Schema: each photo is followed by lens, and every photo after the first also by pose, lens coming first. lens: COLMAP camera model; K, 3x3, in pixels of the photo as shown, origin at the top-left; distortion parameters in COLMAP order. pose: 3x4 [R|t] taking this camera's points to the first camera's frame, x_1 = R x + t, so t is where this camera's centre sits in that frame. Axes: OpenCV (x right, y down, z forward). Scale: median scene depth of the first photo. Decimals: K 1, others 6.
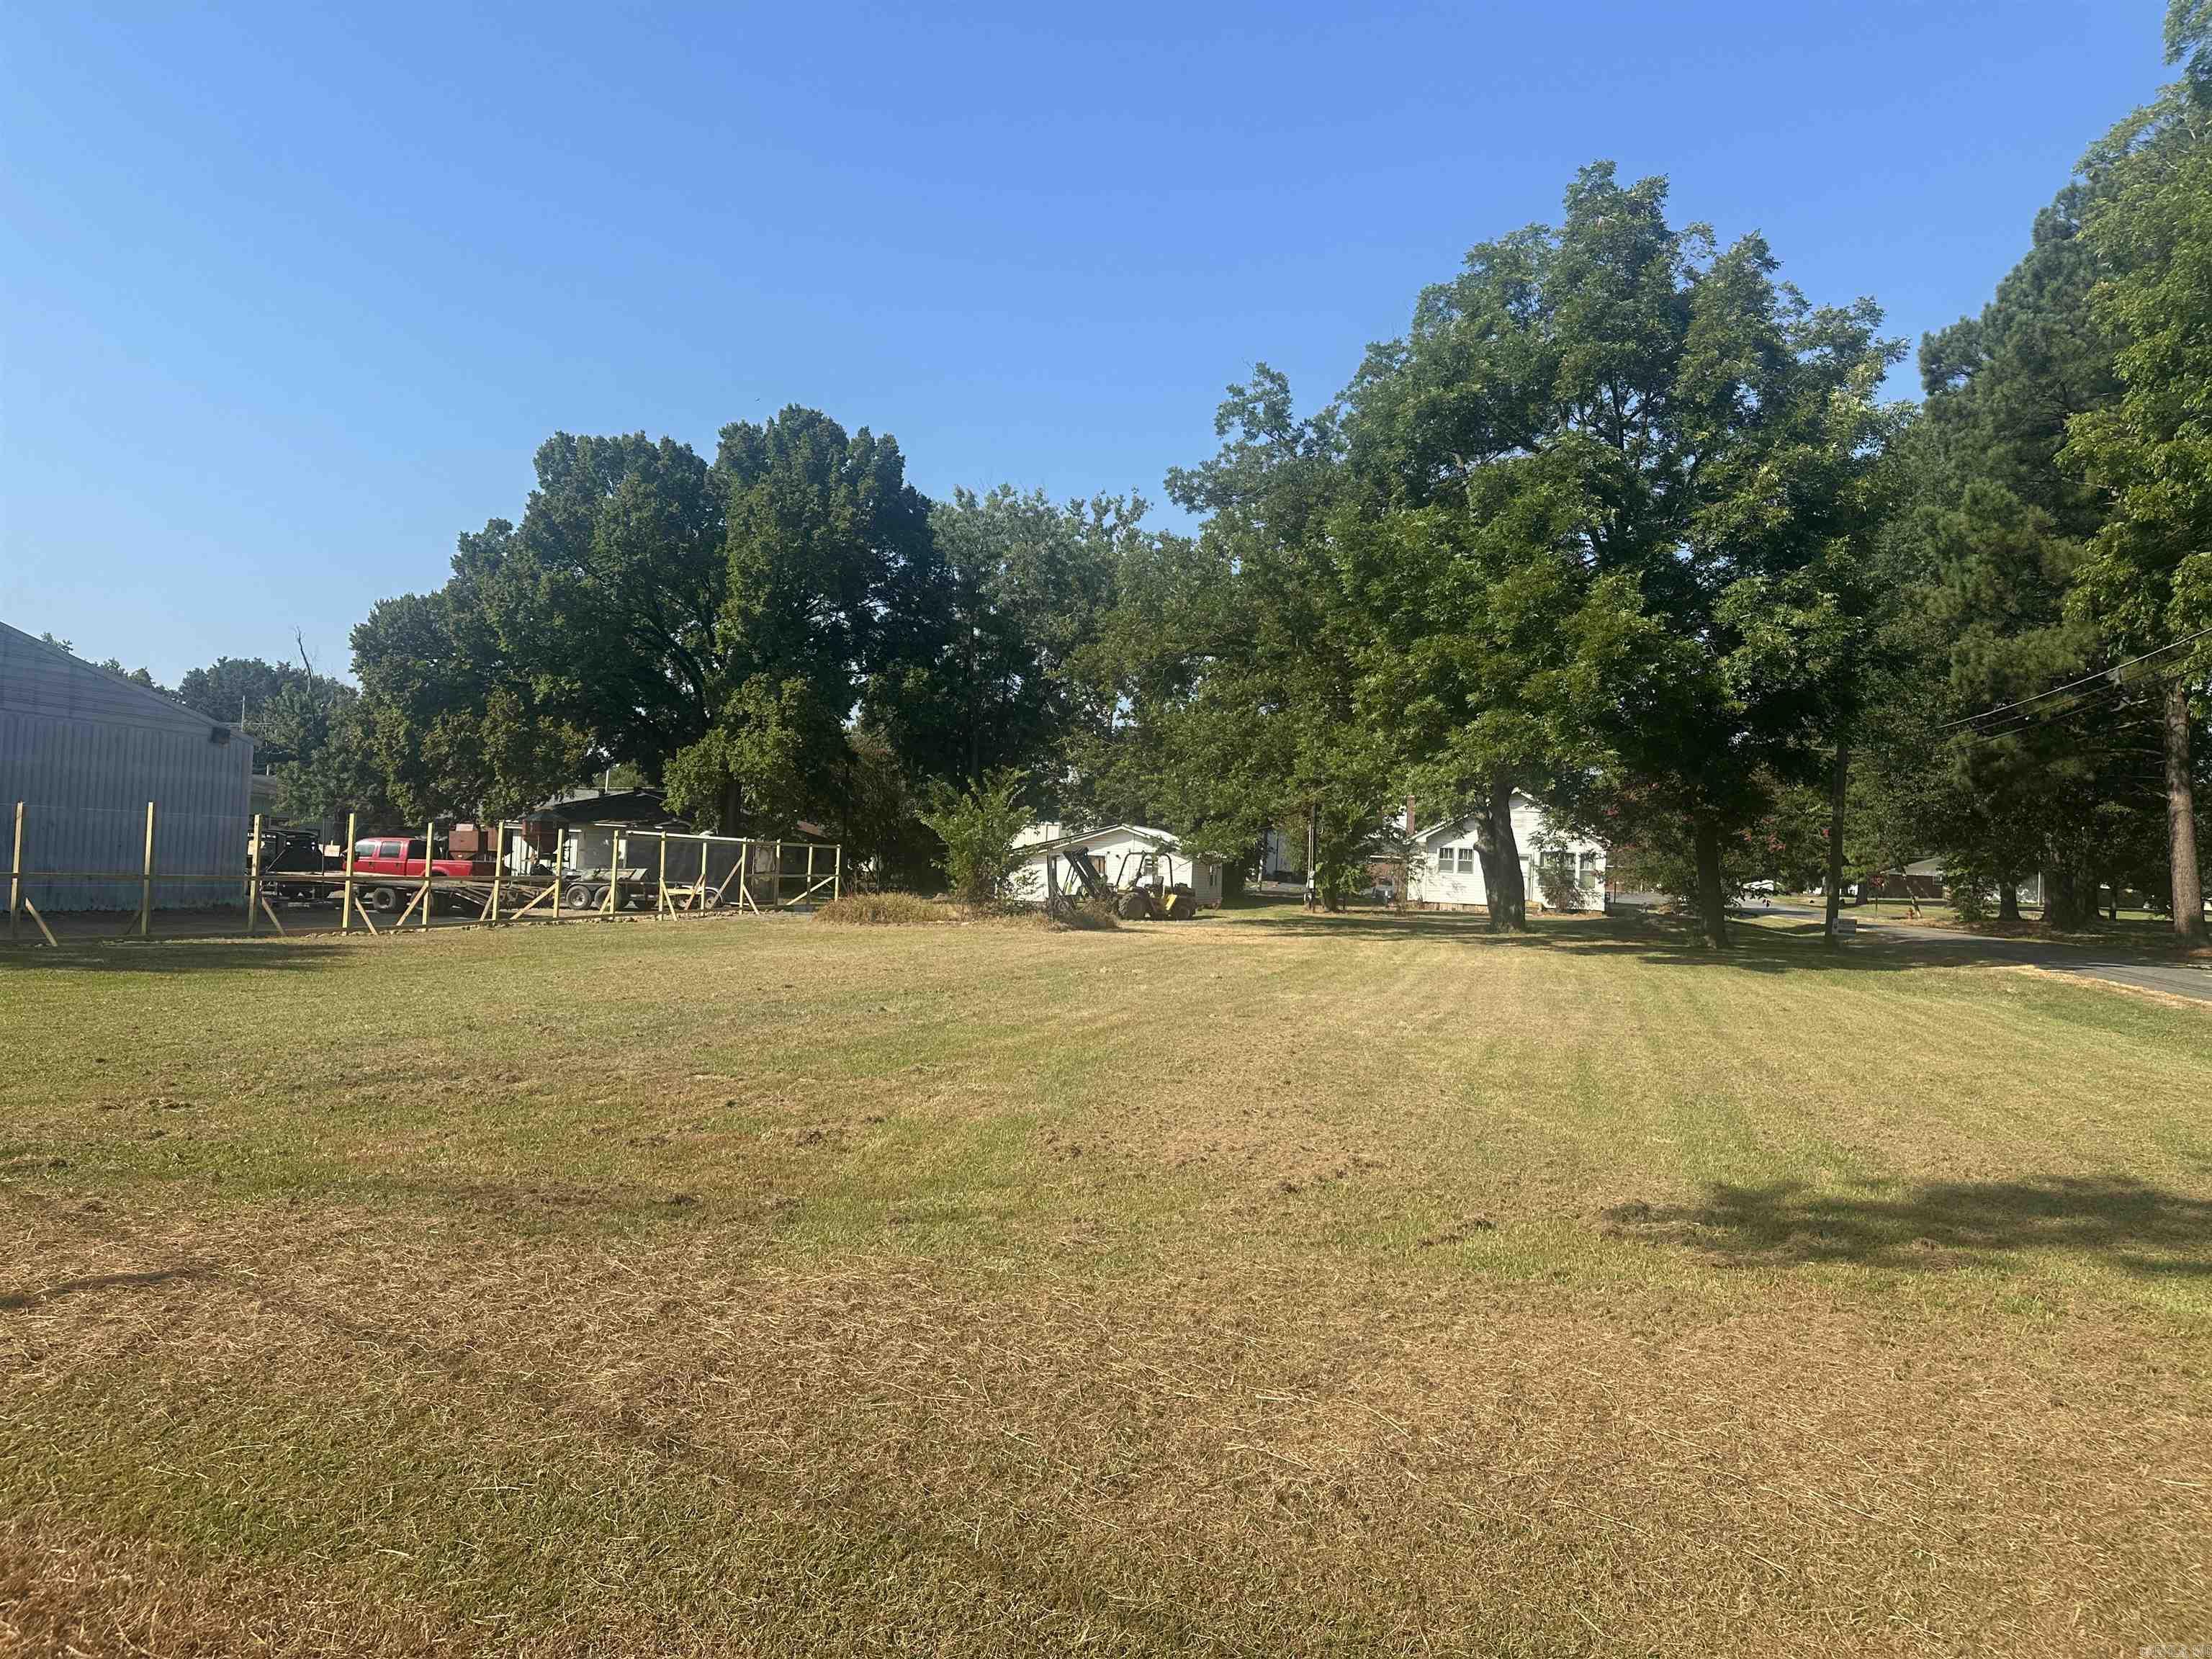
lens RADIAL K [[1542.0, 0, 1084.0], [0, 1542.0, 873.5], [0, 0, 1]] dist [0.026212, -0.025844]
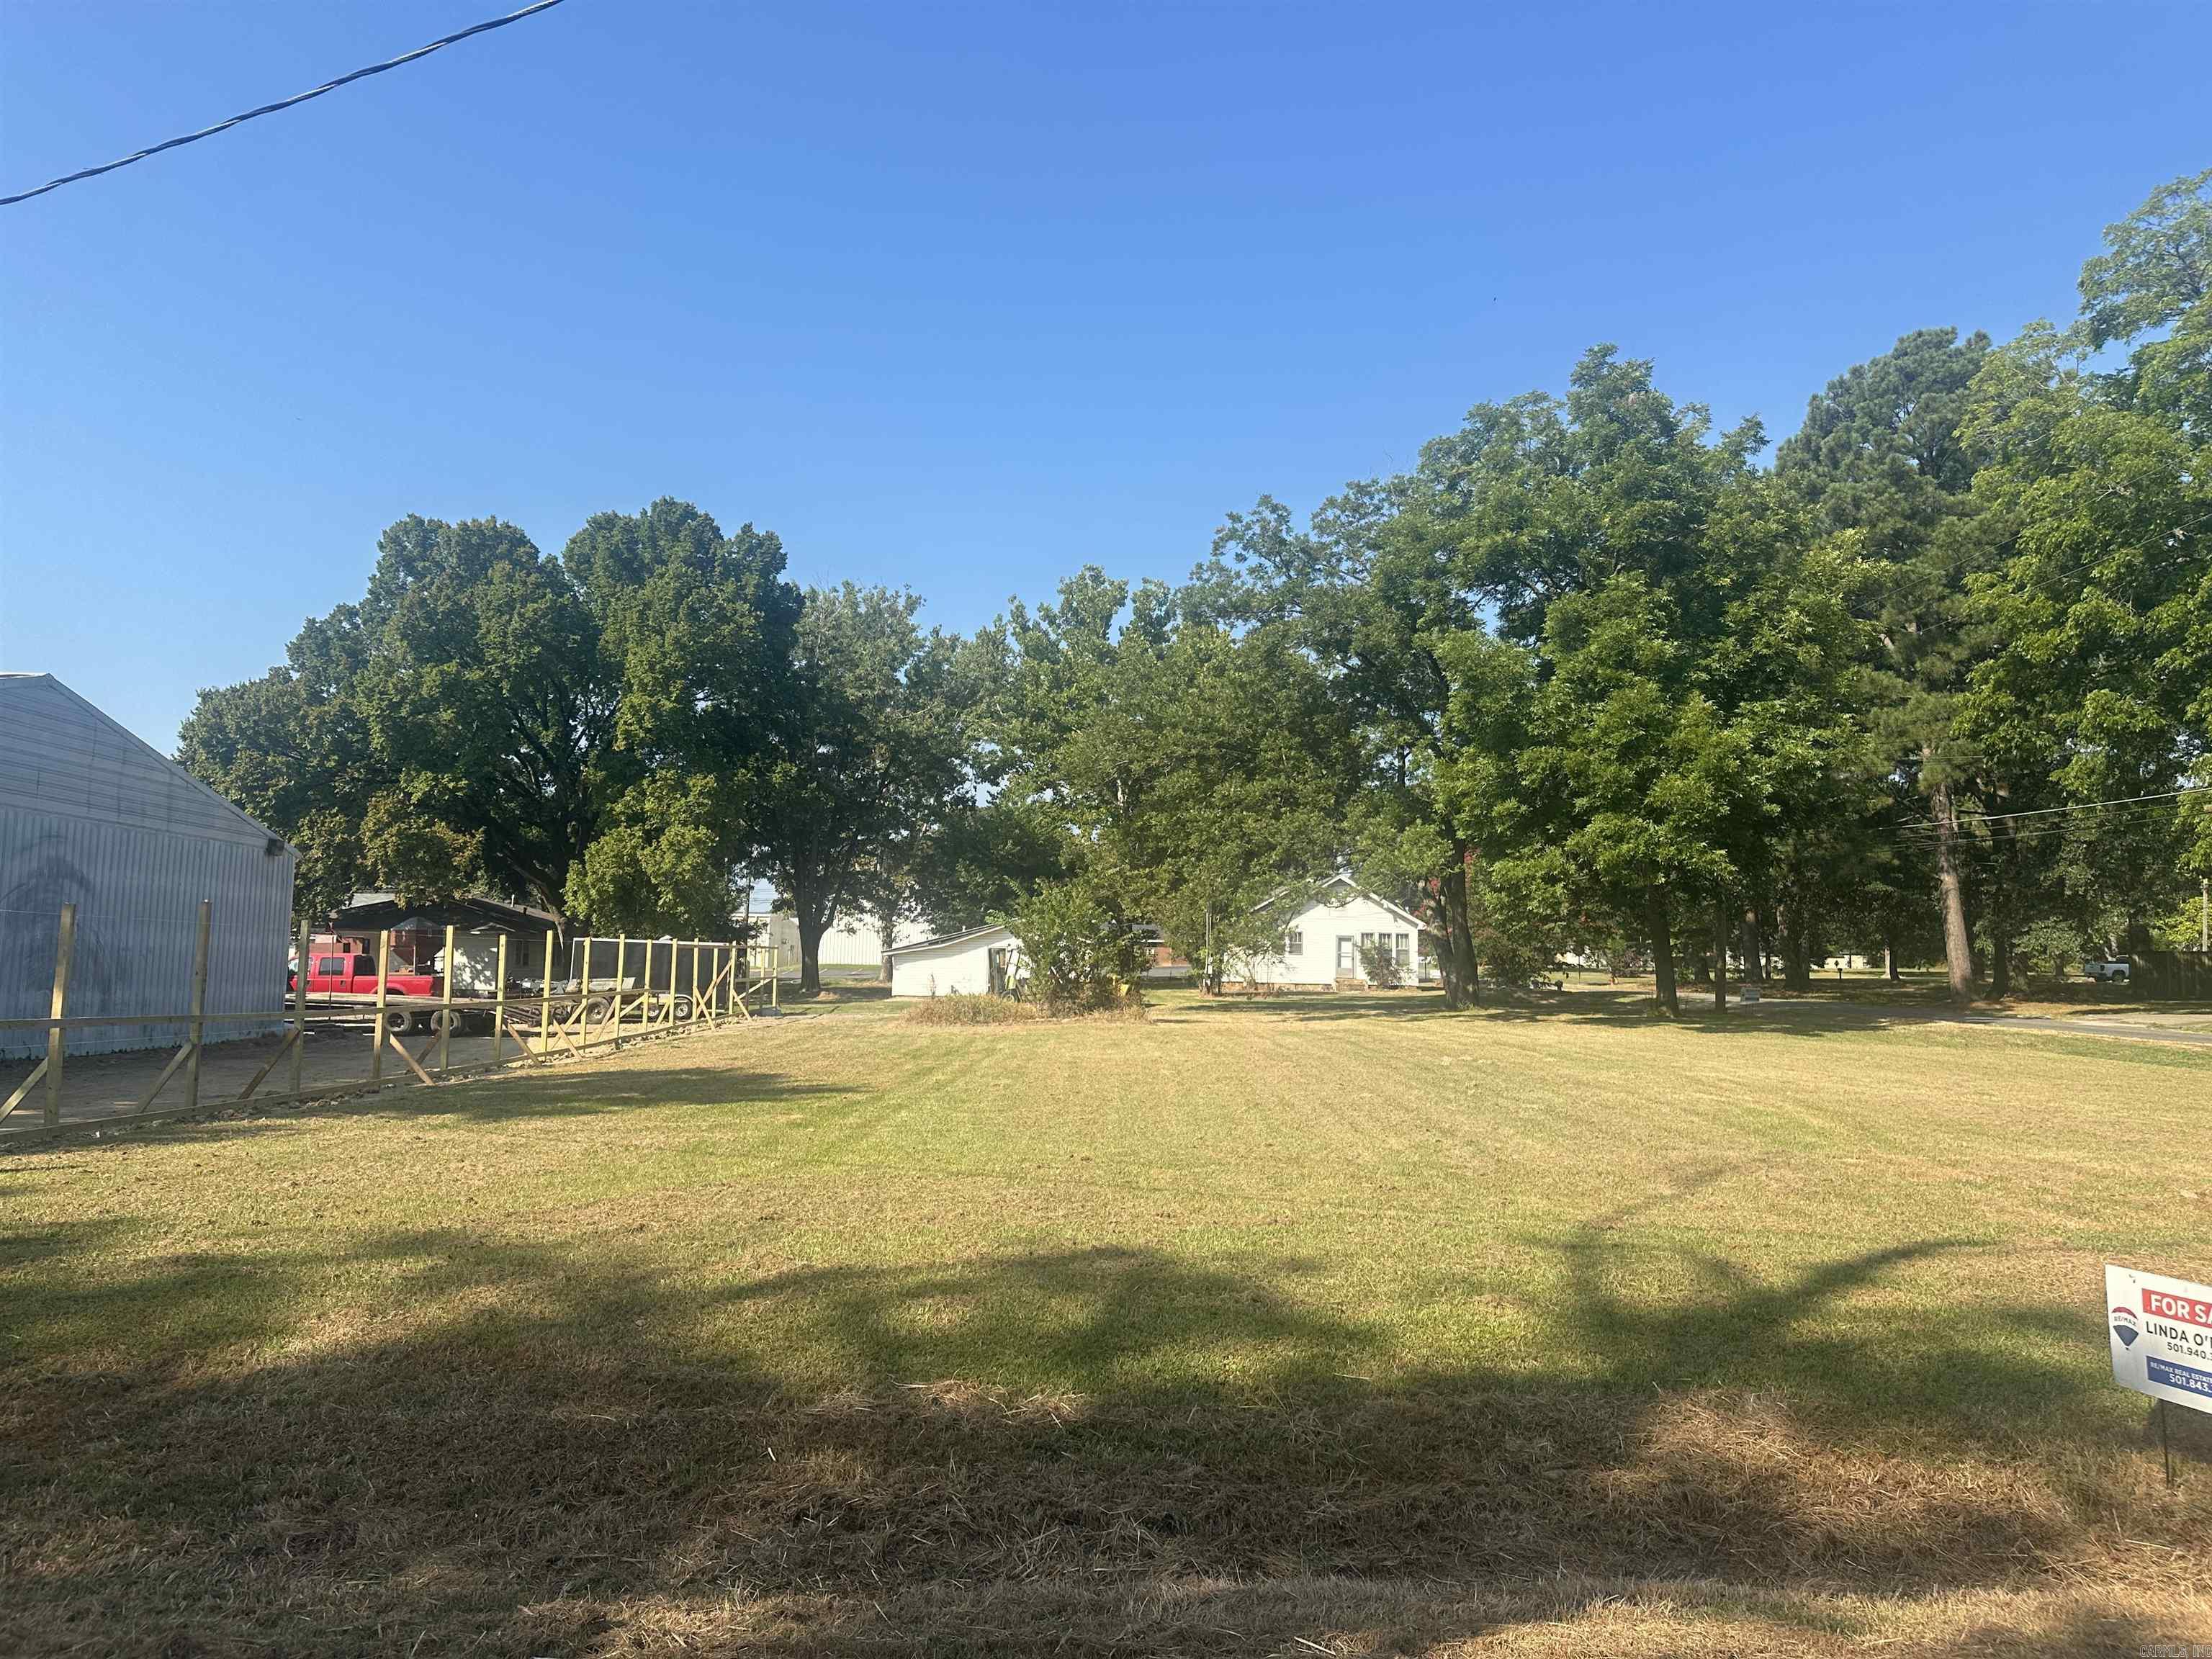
lens RADIAL K [[1542.0, 0, 1113.4], [0, 1542.0, 828.7], [0, 0, 1]] dist [0.026212, -0.025844]
pose [[0.966557, -0.008388, 0.256313, -0.190761], [0.029897, 0.996335, -0.080138, -0.007357], [-0.254702, 0.085121, 0.963266, -0.001217]]
